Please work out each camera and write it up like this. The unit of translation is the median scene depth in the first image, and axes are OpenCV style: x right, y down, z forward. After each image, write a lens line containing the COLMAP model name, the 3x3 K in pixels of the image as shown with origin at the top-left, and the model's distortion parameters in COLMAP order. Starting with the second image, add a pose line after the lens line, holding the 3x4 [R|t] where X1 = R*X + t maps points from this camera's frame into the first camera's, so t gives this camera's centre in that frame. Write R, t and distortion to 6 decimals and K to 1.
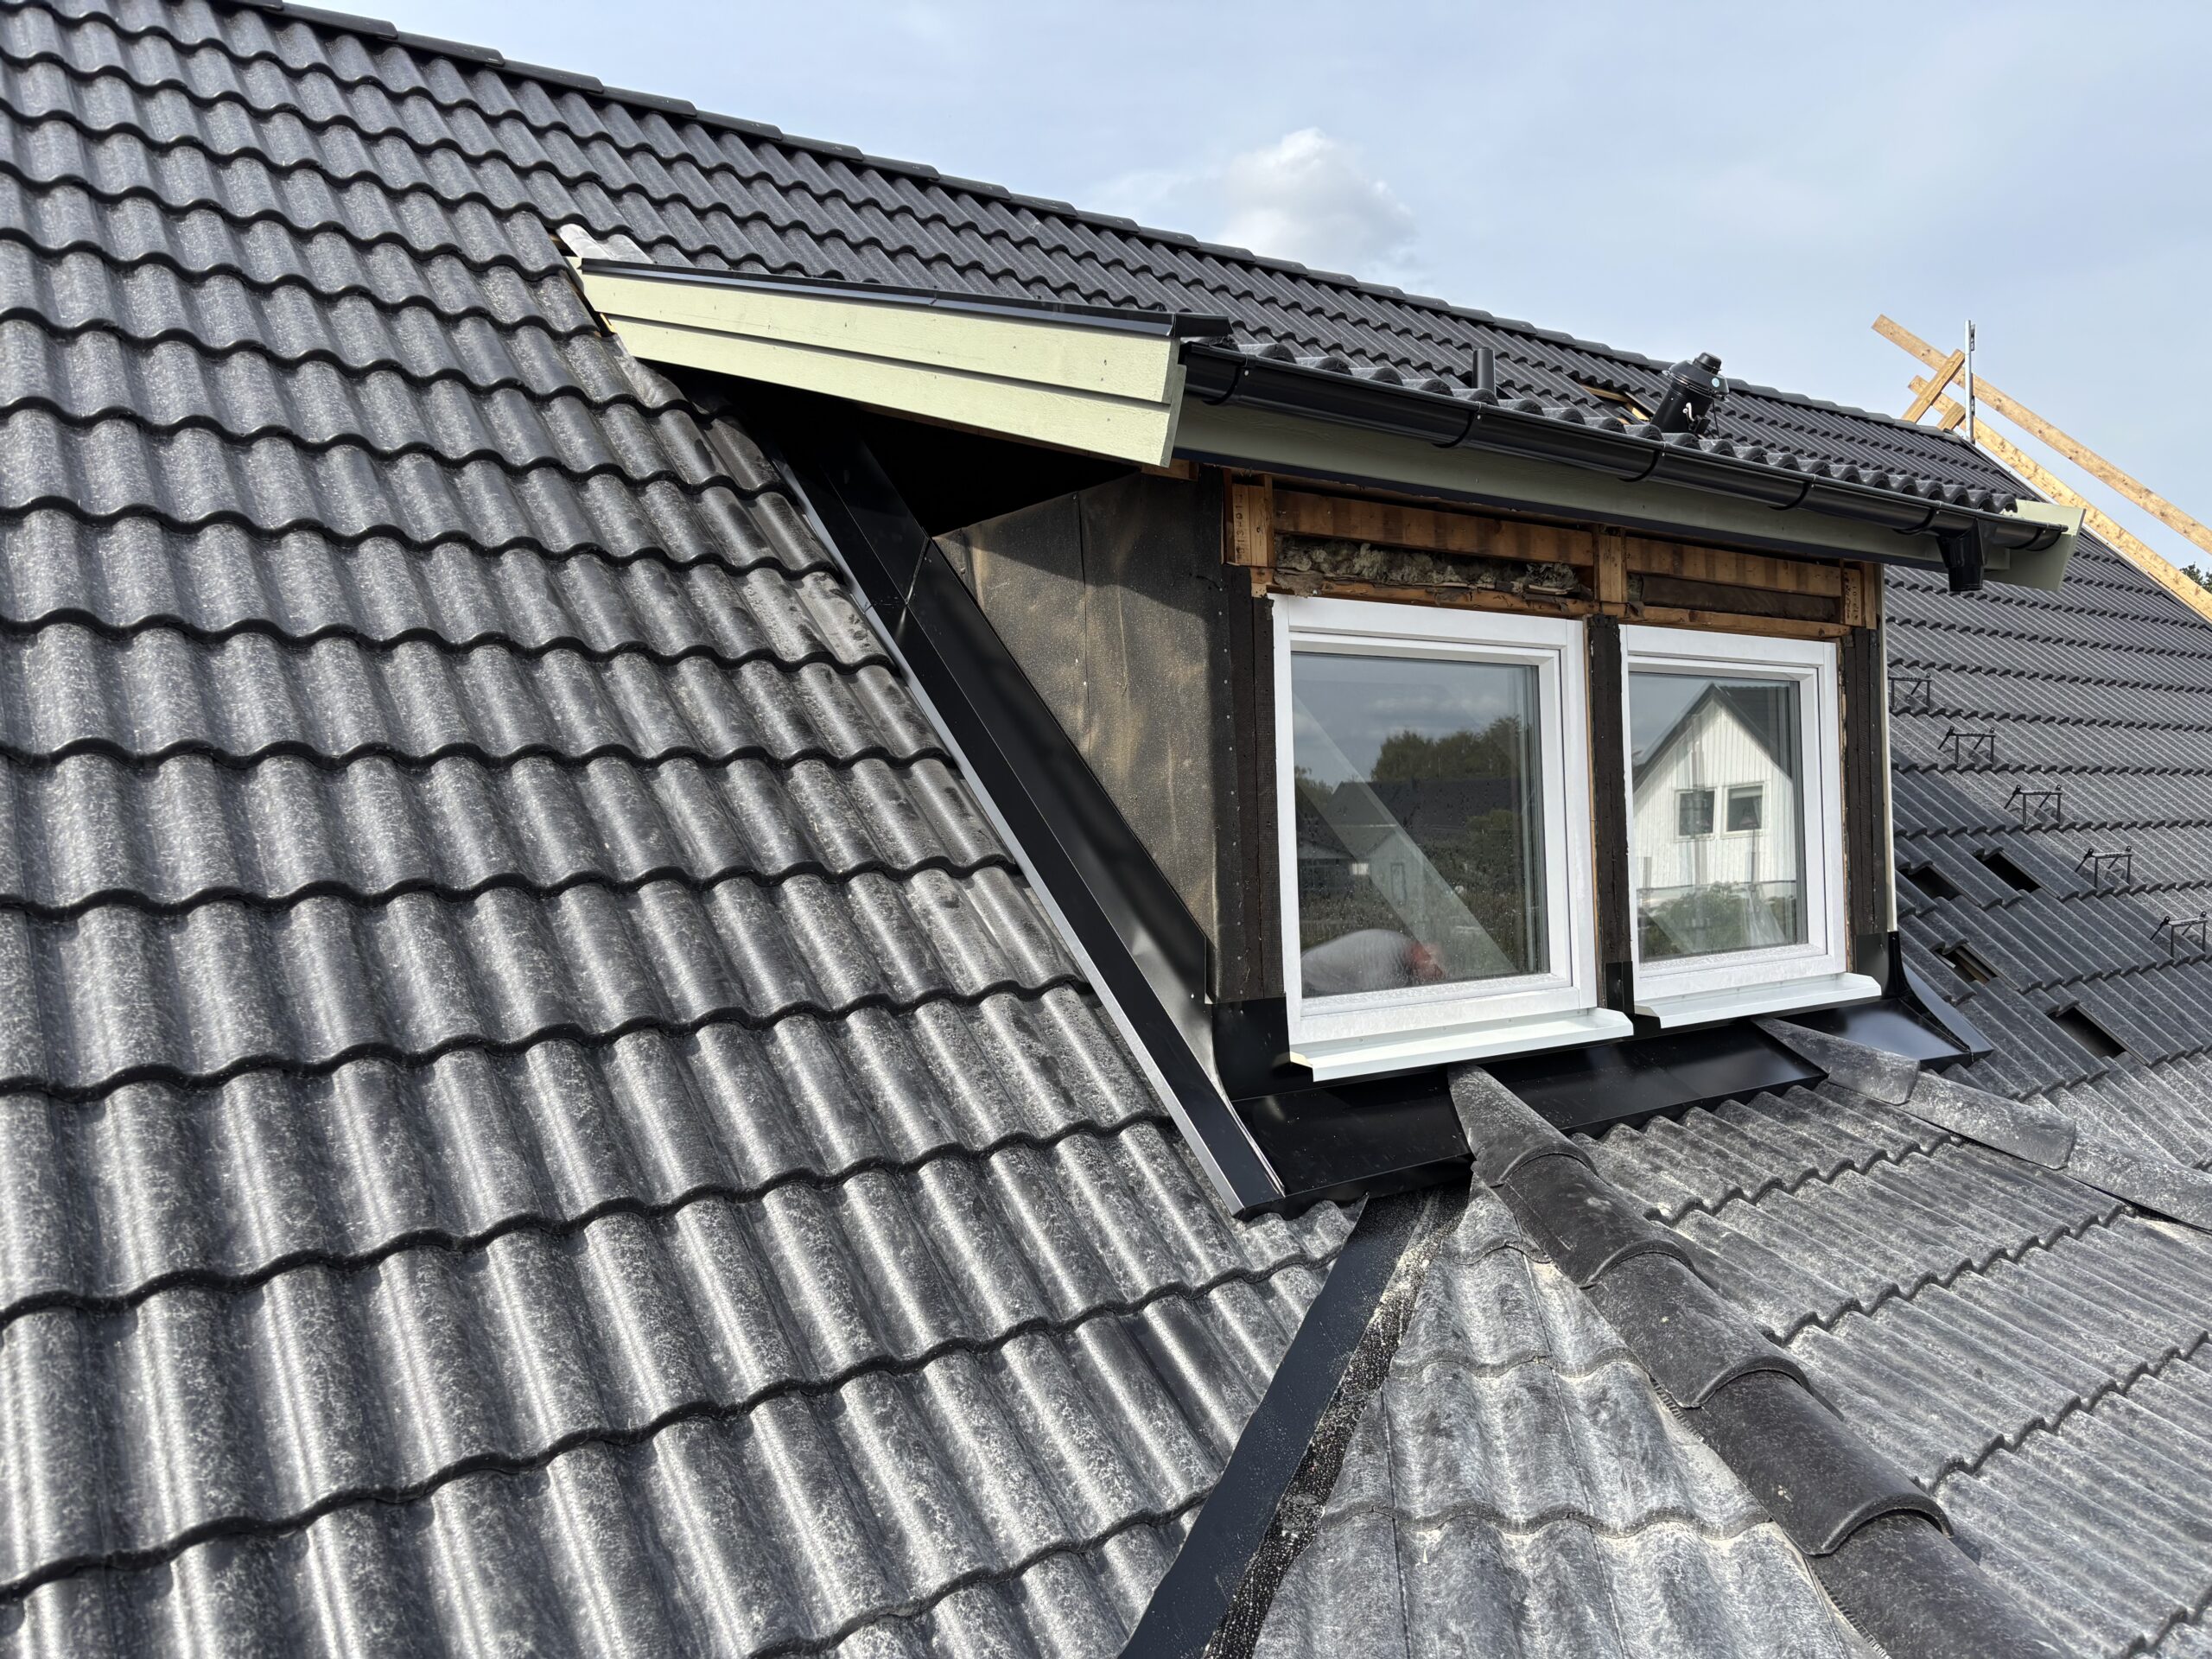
lens RADIAL K [[1631.8, 0, 1109.1], [0, 1631.8, 818.0], [0, 0, 1]] dist [0.041809, -0.042250]
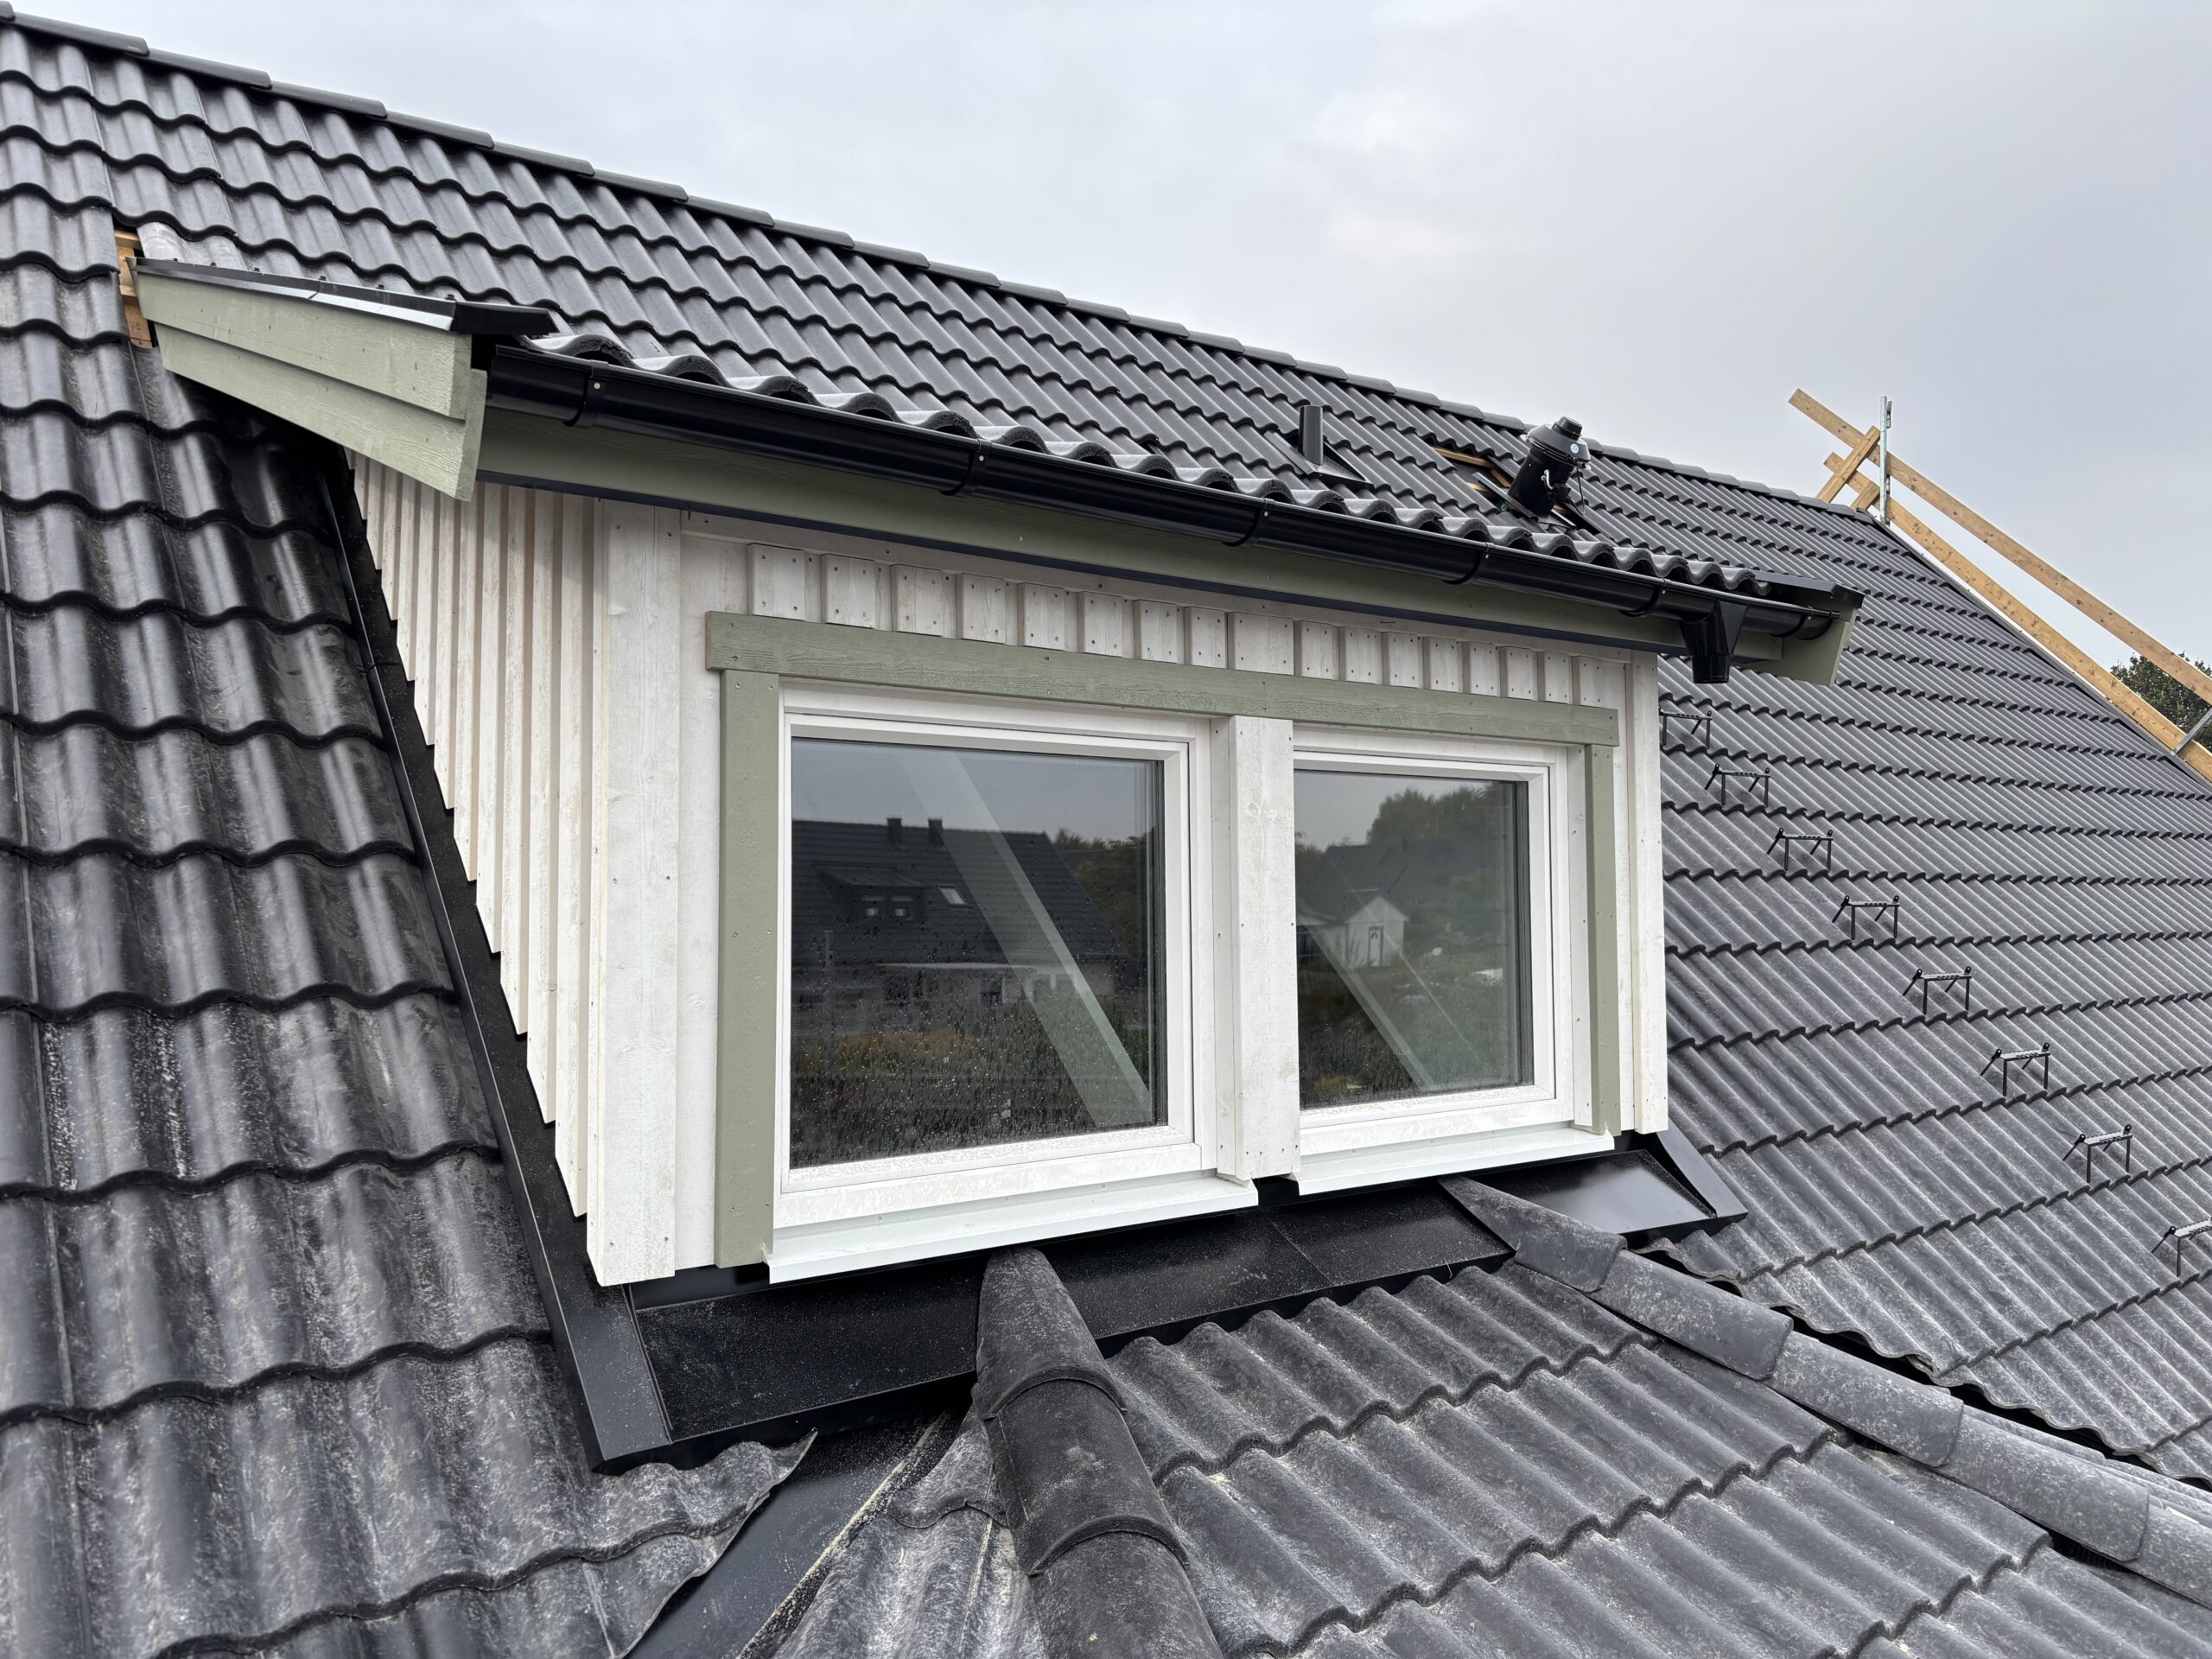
lens RADIAL K [[1631.8, 0, 1115.3], [0, 1631.8, 833.3], [0, 0, 1]] dist [0.041809, -0.042250]
pose [[0.999663, 0.025518, 0.004692, 0.215760], [-0.025383, 0.999319, -0.026796, -0.029781], [-0.005373, 0.026668, 0.999630, 0.147768]]
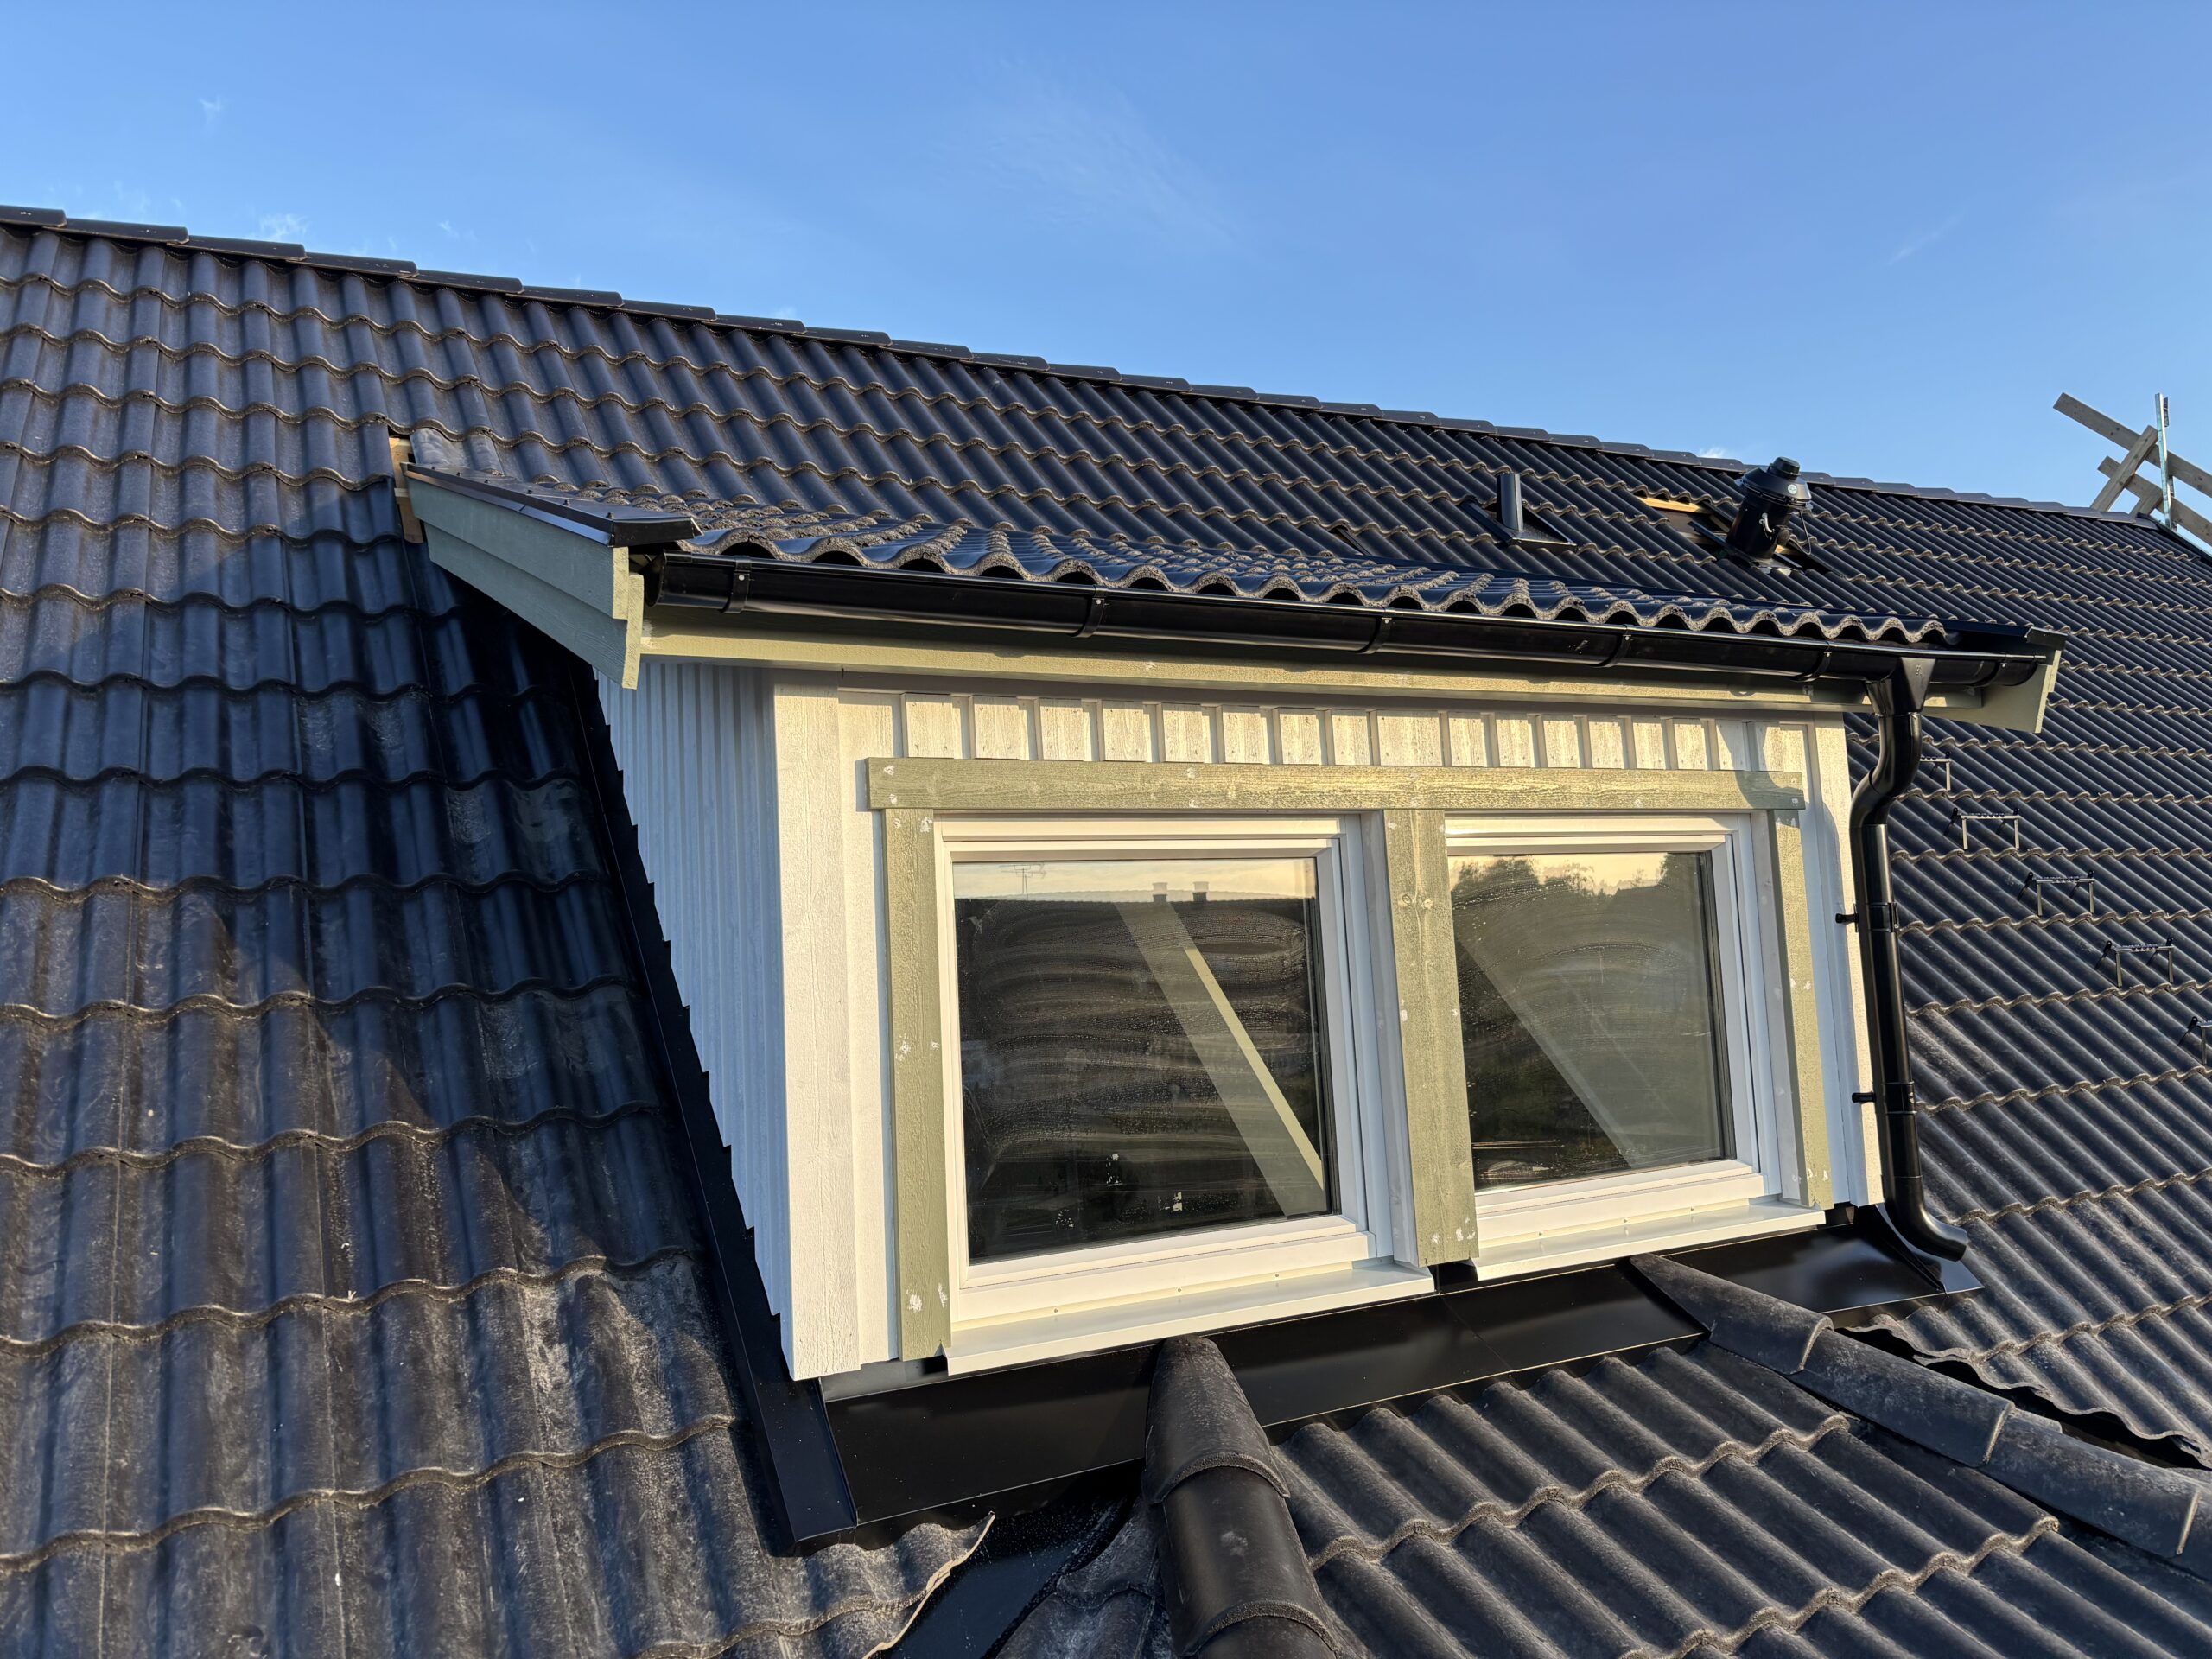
lens RADIAL K [[1631.8, 0, 1119.9], [0, 1631.8, 831.8], [0, 0, 1]] dist [0.041809, -0.042250]
pose [[0.987264, -0.034608, -0.155283, 0.271146], [0.024157, 0.997346, -0.068690, -0.045492], [0.157248, 0.064064, 0.985479, 0.112641]]
